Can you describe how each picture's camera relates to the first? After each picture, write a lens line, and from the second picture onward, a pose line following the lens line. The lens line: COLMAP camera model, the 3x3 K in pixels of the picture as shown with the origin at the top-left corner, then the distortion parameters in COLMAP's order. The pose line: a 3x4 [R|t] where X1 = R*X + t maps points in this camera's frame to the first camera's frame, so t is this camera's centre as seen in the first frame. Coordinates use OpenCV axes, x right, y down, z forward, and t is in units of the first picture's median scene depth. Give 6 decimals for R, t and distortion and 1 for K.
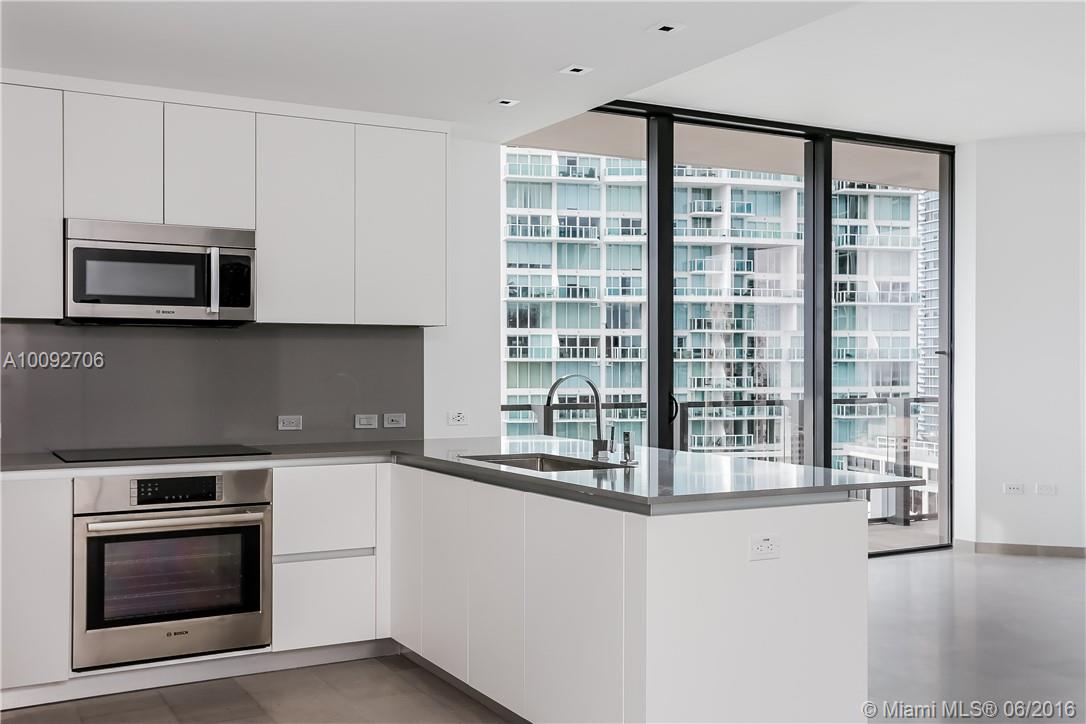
lens RADIAL K [[1125.9, 0, 547.3], [0, 1125.9, 366.6], [0, 0, 1]] dist [0.014243, 0.000000]
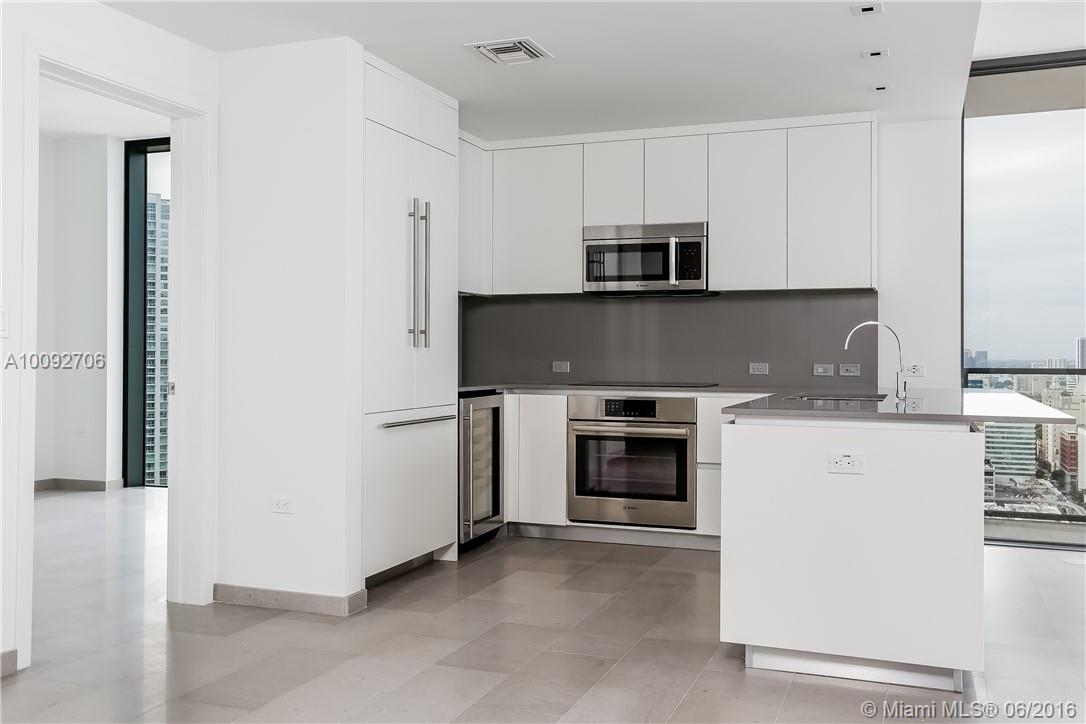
lens RADIAL K [[989.2, 0, 533.6], [0, 989.2, 354.0], [0, 0, 1]] dist [0.009767, -0.011255]
pose [[0.636768, 0.003901, -0.771045, 0.534015], [-0.005615, 0.999984, 0.000422, 0.037980], [0.771035, 0.004060, 0.636780, 0.094008]]
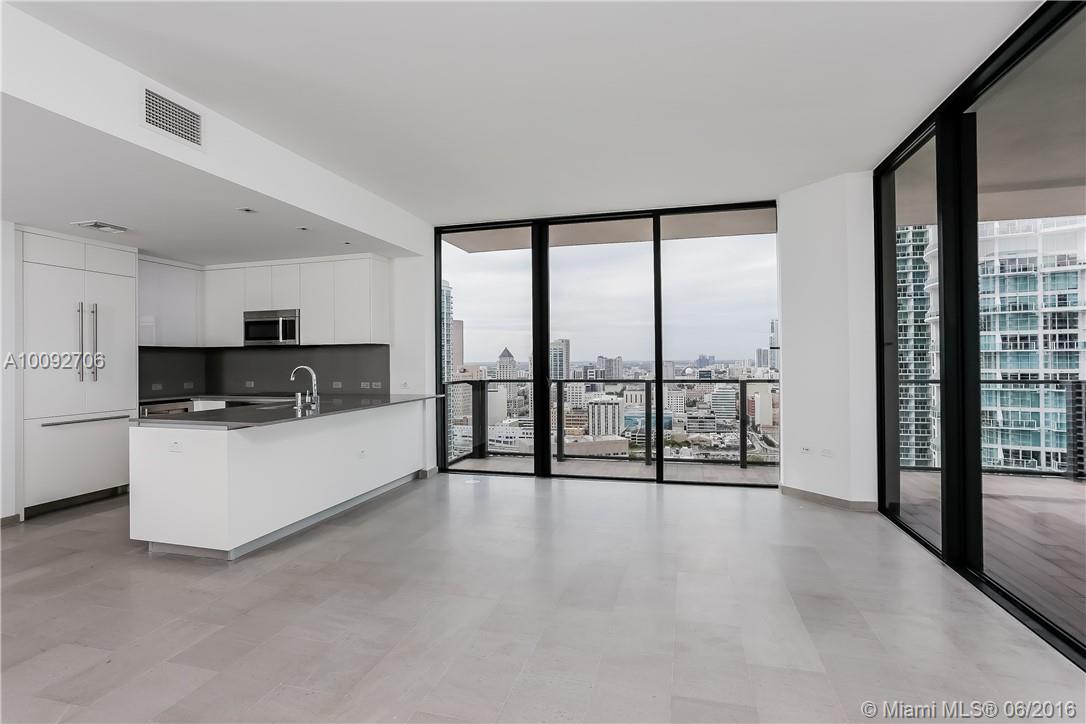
lens RADIAL K [[531.6, 0, 549.7], [0, 531.6, 356.1], [0, 0, 1]] dist [-0.046961, 0.021496]
pose [[0.715203, -0.010098, -0.698844, 1.013630], [0.008834, 0.999946, -0.005408, -0.003030], [0.698861, -0.002306, 0.715254, 0.559326]]
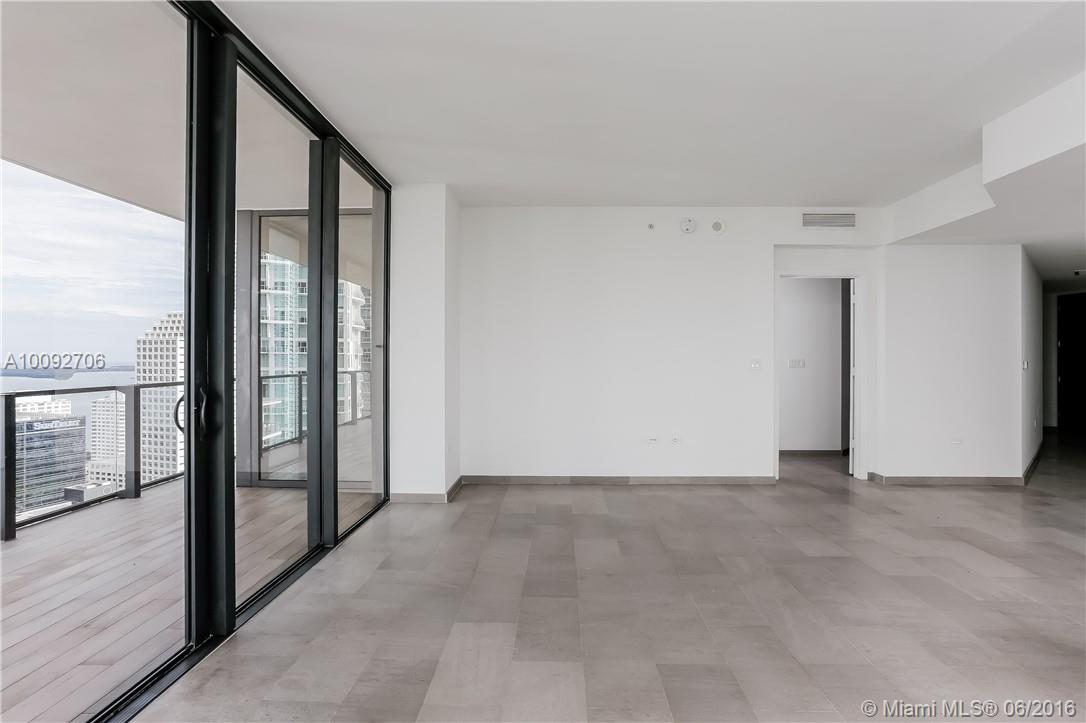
lens RADIAL K [[531.6, 0, 533.8], [0, 531.6, 355.9], [0, 0, 1]] dist [-0.046961, 0.021496]
pose [[-0.841402, -0.000335, 0.540409, 0.493387], [0.000045, 1.000000, 0.000691, -0.004796], [-0.540409, 0.000605, -0.841402, 1.480454]]
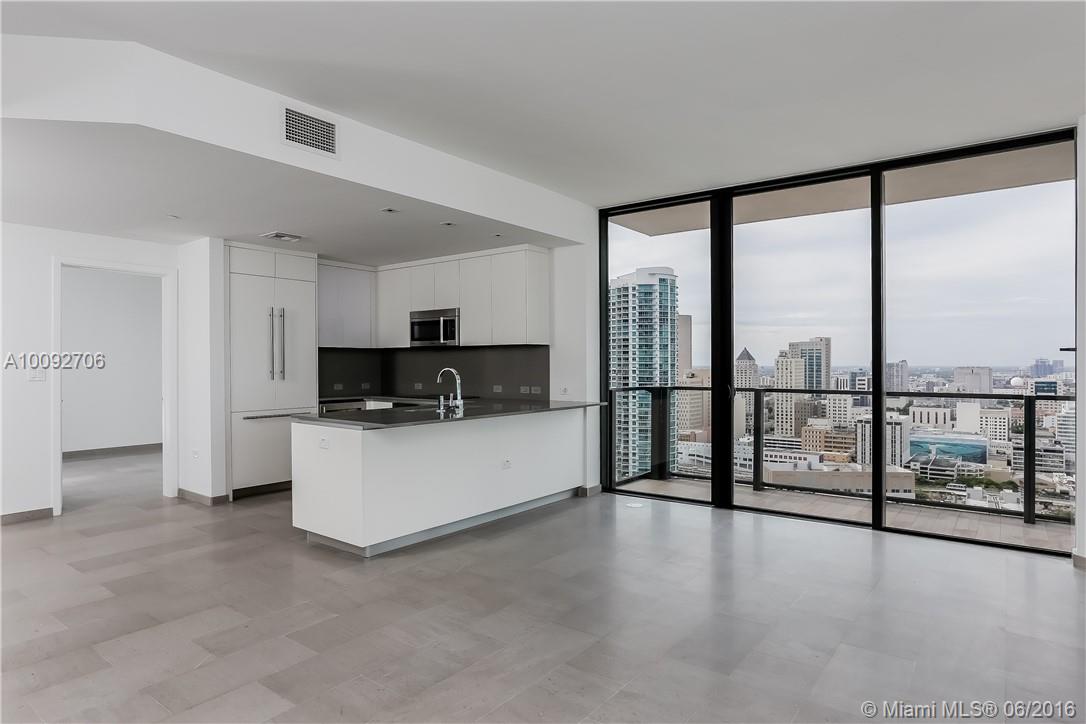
lens RADIAL K [[633.0, 0, 537.3], [0, 633.0, 373.7], [0, 0, 1]] dist [-0.047269, 0.018074]
pose [[0.384404, 0.016668, -0.923015, 1.102512], [-0.000267, 0.999839, 0.017944, -0.004187], [0.923165, -0.006651, 0.384346, 0.650069]]
